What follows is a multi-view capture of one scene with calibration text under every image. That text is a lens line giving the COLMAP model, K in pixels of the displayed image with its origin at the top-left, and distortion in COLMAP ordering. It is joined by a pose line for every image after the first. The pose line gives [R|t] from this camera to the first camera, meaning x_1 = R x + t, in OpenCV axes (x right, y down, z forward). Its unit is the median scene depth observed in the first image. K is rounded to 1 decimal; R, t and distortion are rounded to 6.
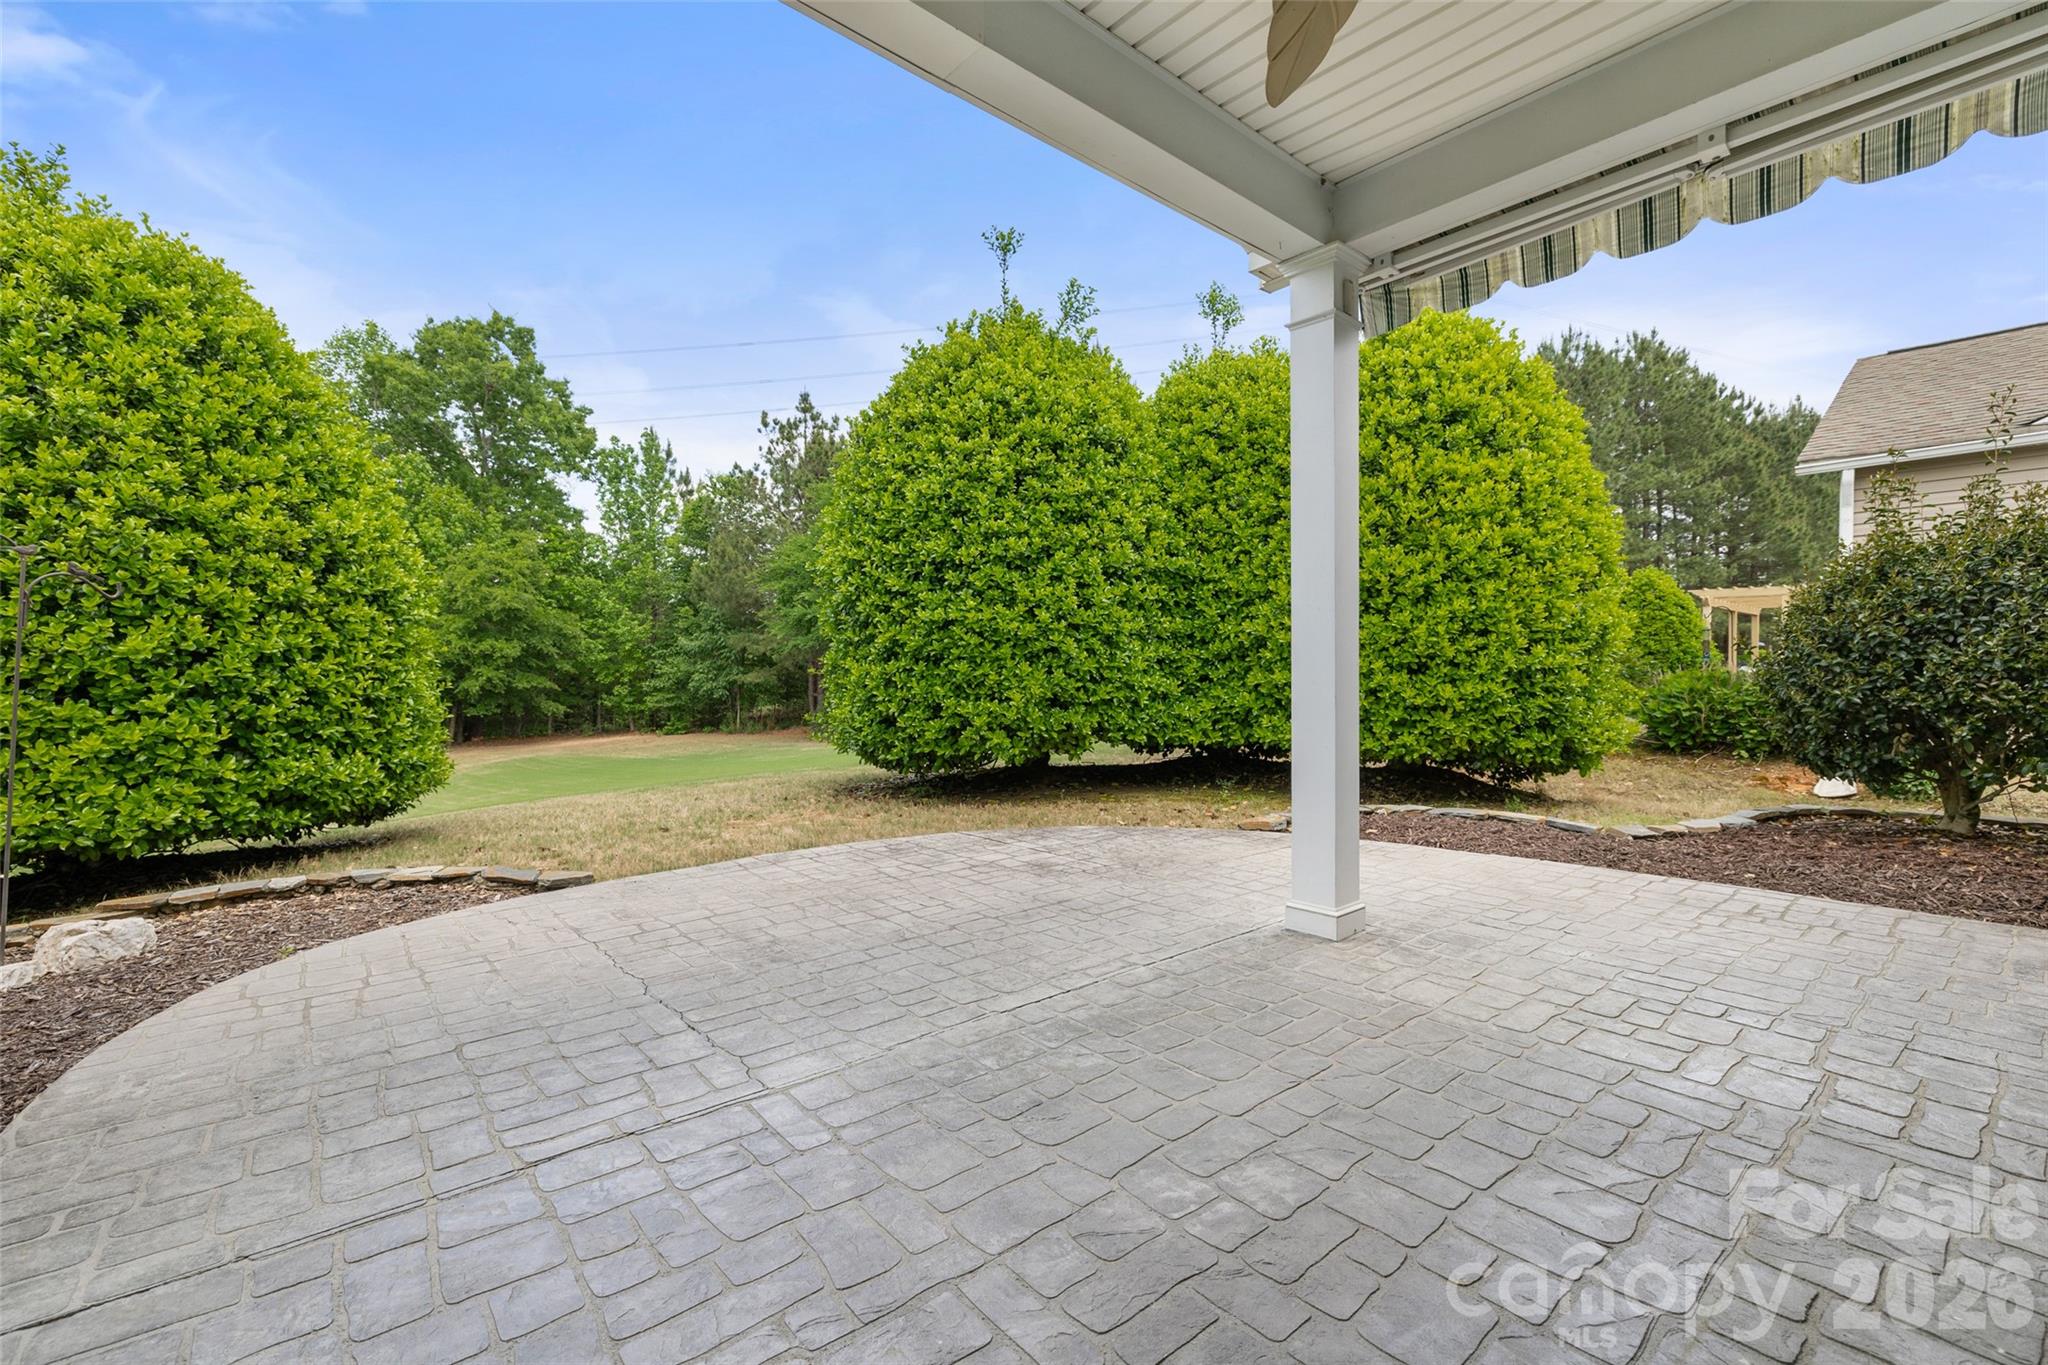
lens RADIAL K [[876.5, 0, 1024.0], [0, 876.5, 682.5], [0, 0, 1]] dist [-0.000261, 0.000031]
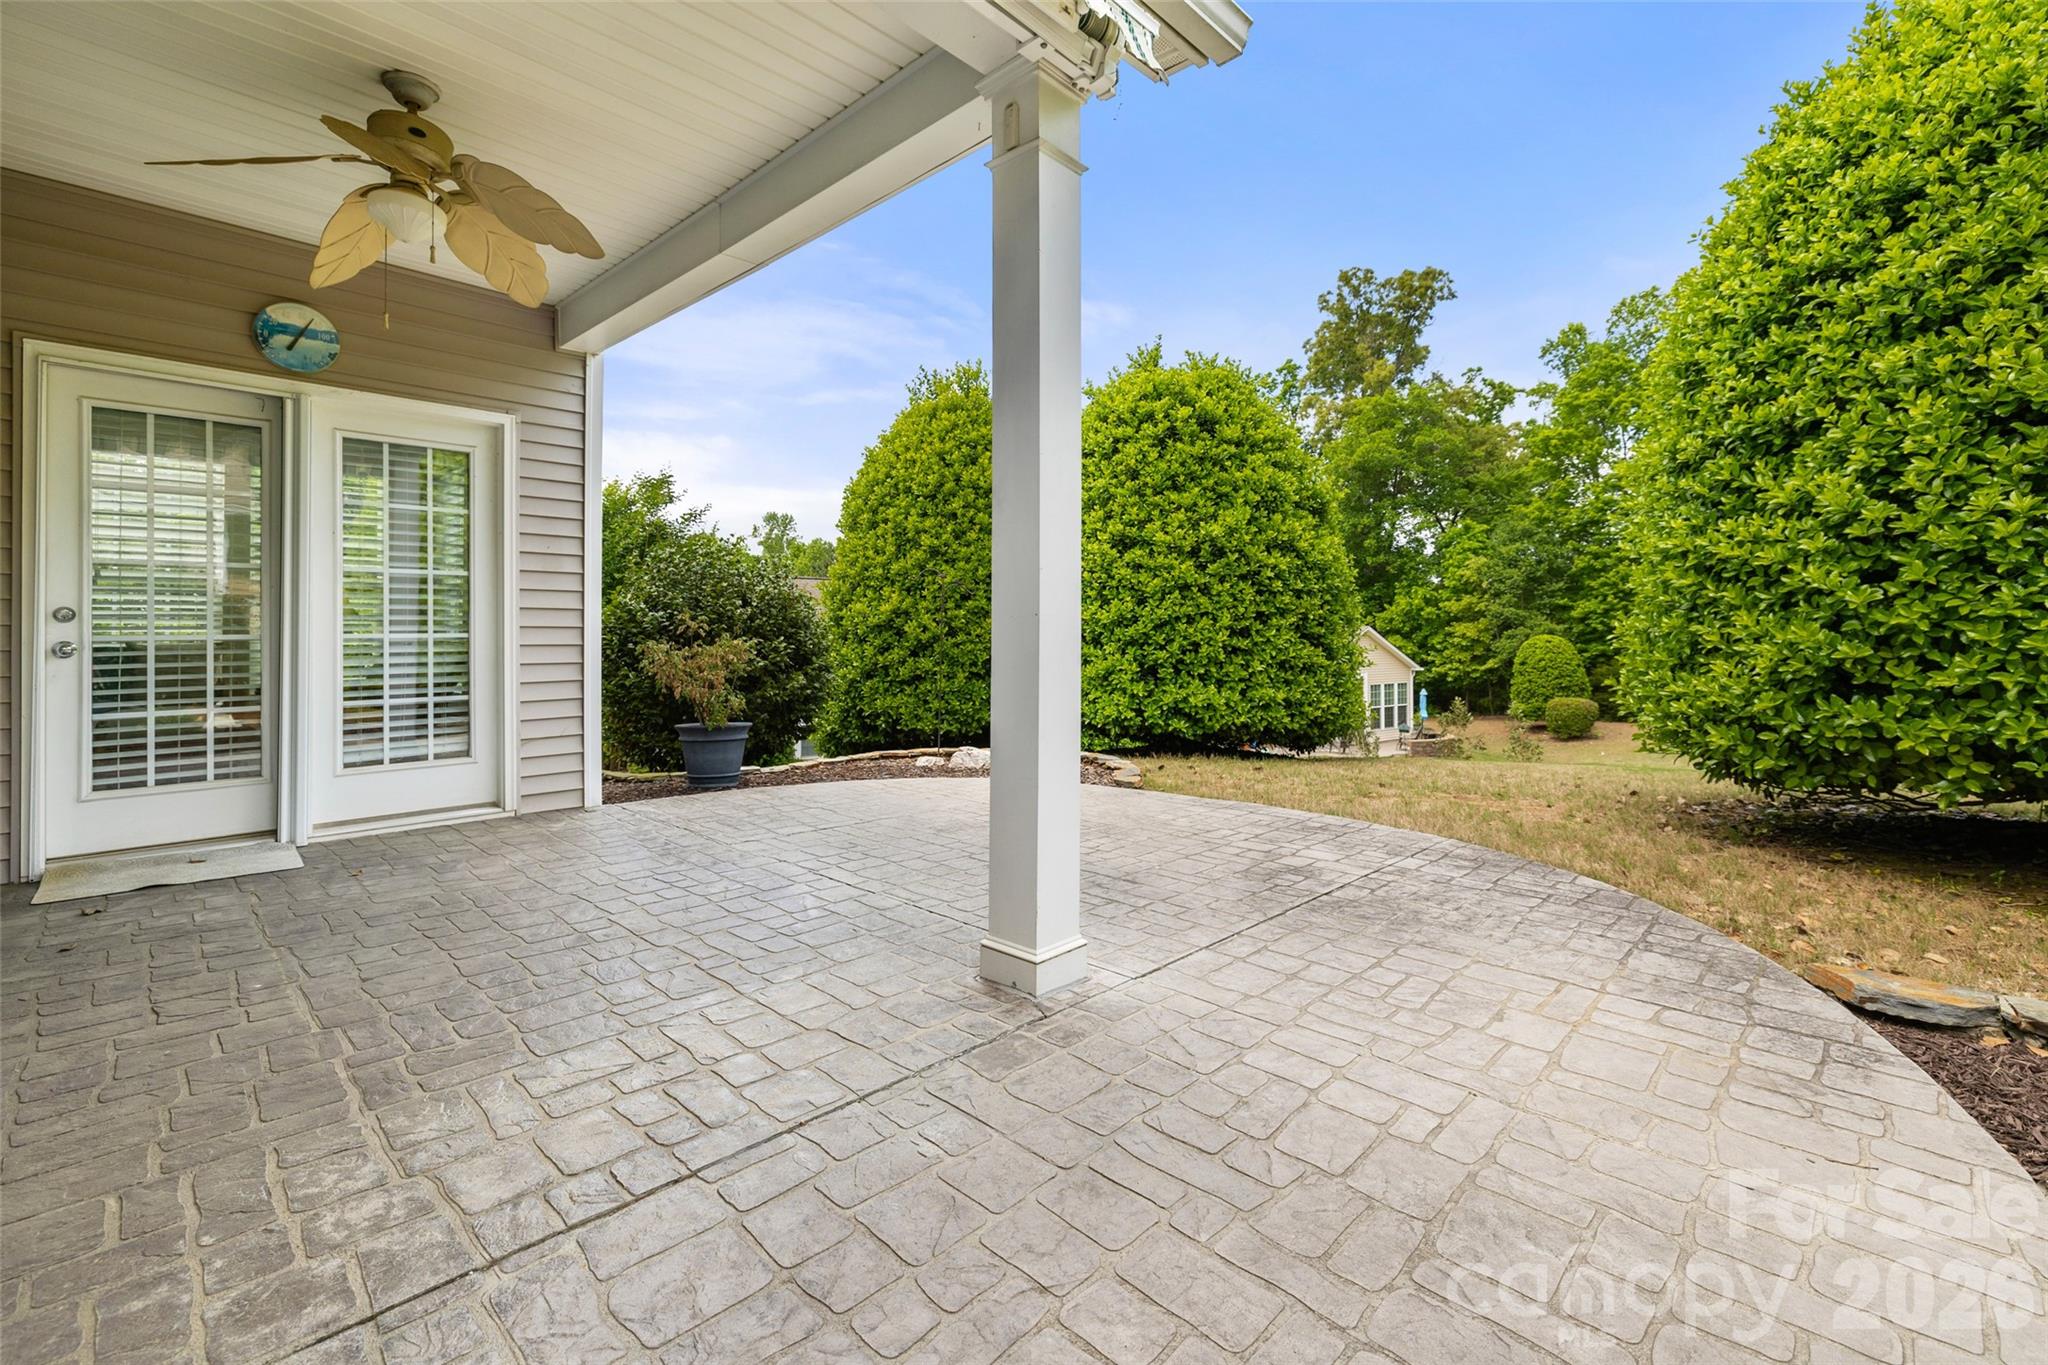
lens RADIAL K [[885.4, 0, 1024.1], [0, 885.4, 635.3], [0, 0, 1]] dist [0.000226, 0.000013]
pose [[0.101662, 0.003547, -0.994813, 0.928899], [-0.016944, 0.999855, 0.001833, -0.003167], [0.994675, 0.016670, 0.101707, 0.785125]]
